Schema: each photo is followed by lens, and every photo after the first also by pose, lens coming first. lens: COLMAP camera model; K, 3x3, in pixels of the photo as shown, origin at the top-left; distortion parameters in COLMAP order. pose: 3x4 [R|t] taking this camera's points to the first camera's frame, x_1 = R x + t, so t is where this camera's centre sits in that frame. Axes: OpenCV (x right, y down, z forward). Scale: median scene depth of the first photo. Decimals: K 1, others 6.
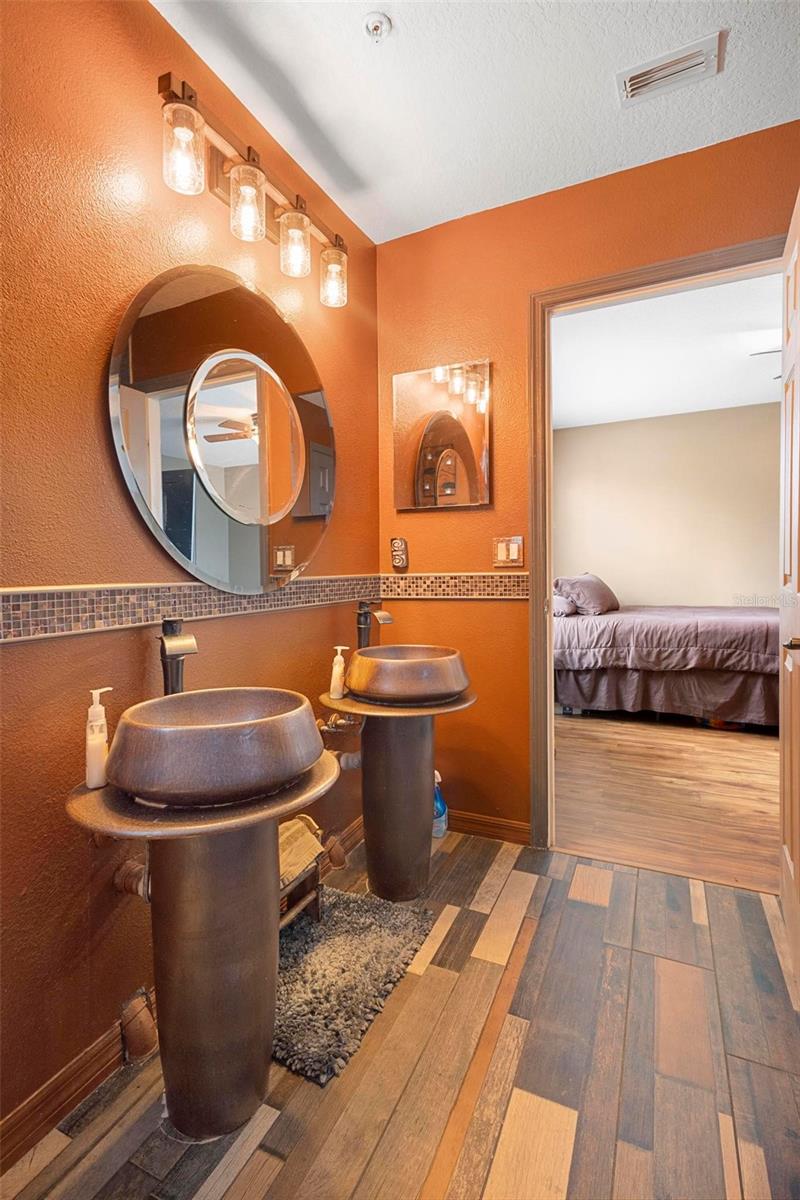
lens RADIAL K [[558.6, 0, 400.0], [0, 558.6, 600.0], [0, 0, 1]] dist [0.002479, 0.000193]
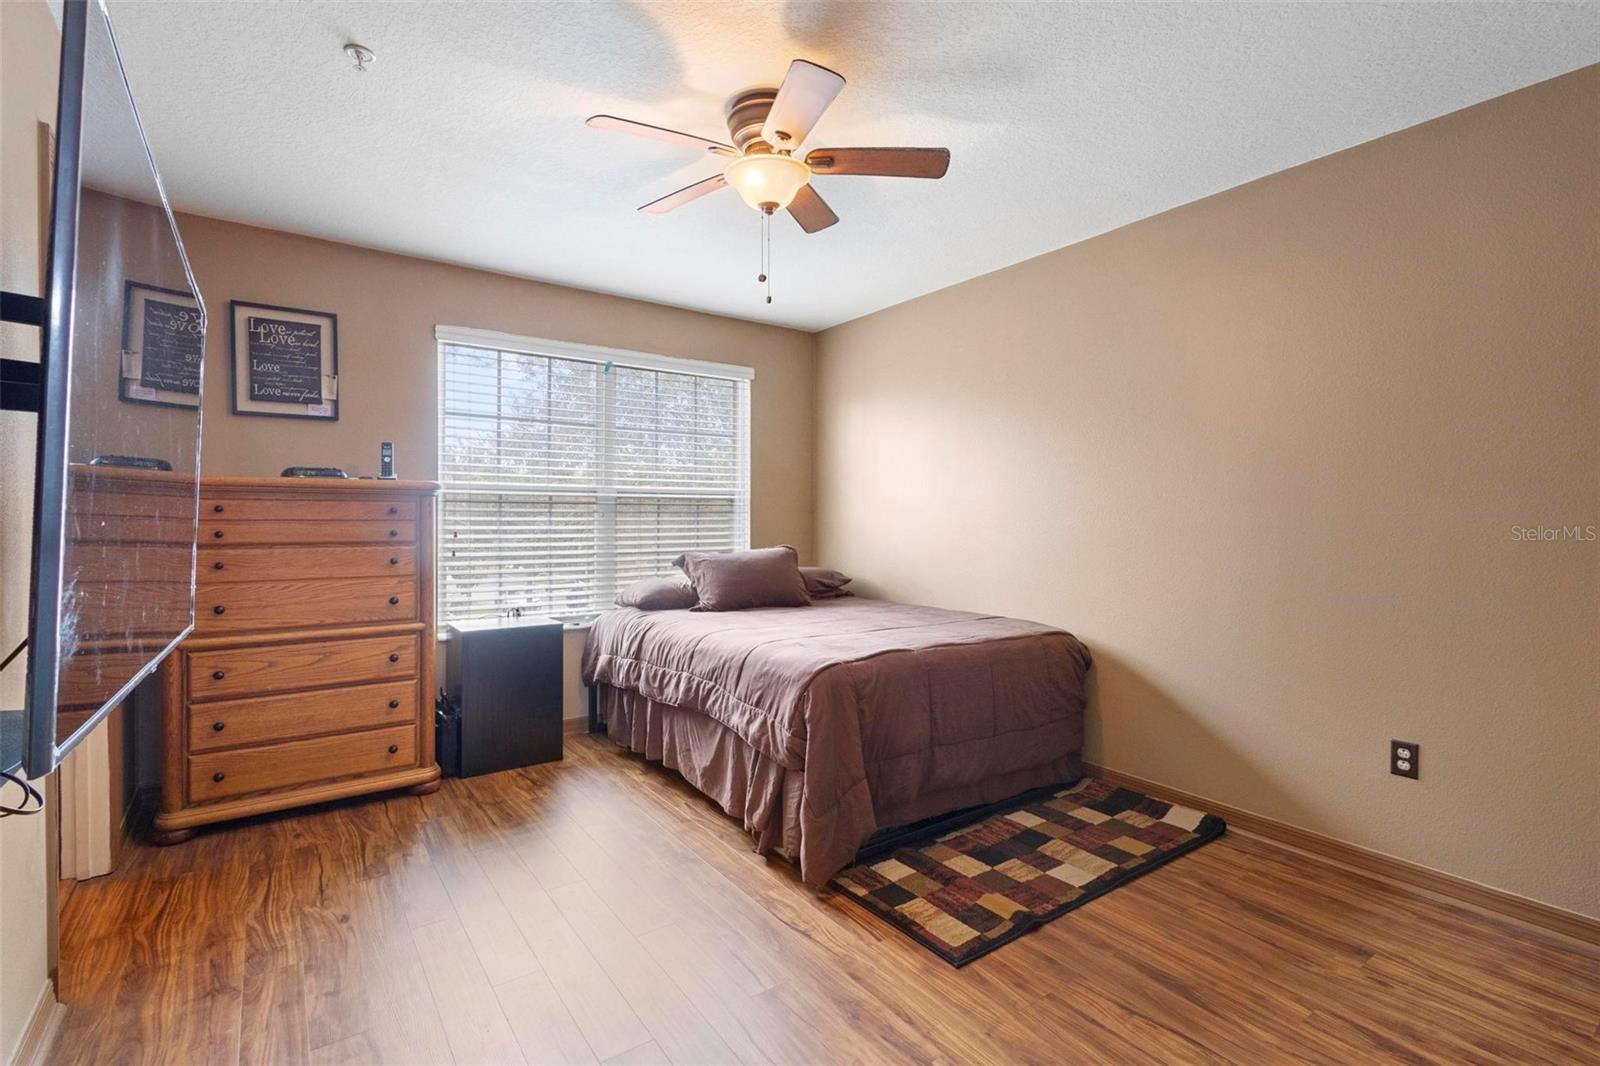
lens RADIAL K [[744.8, 0, 793.8], [0, 744.8, 529.7], [0, 0, 1]] dist [0.002479, 0.000193]
pose [[0.870889, 0.027466, -0.490712, 1.089455], [-0.047138, 0.998502, -0.027771, -0.063051], [0.489215, 0.047317, 0.870879, 0.324800]]
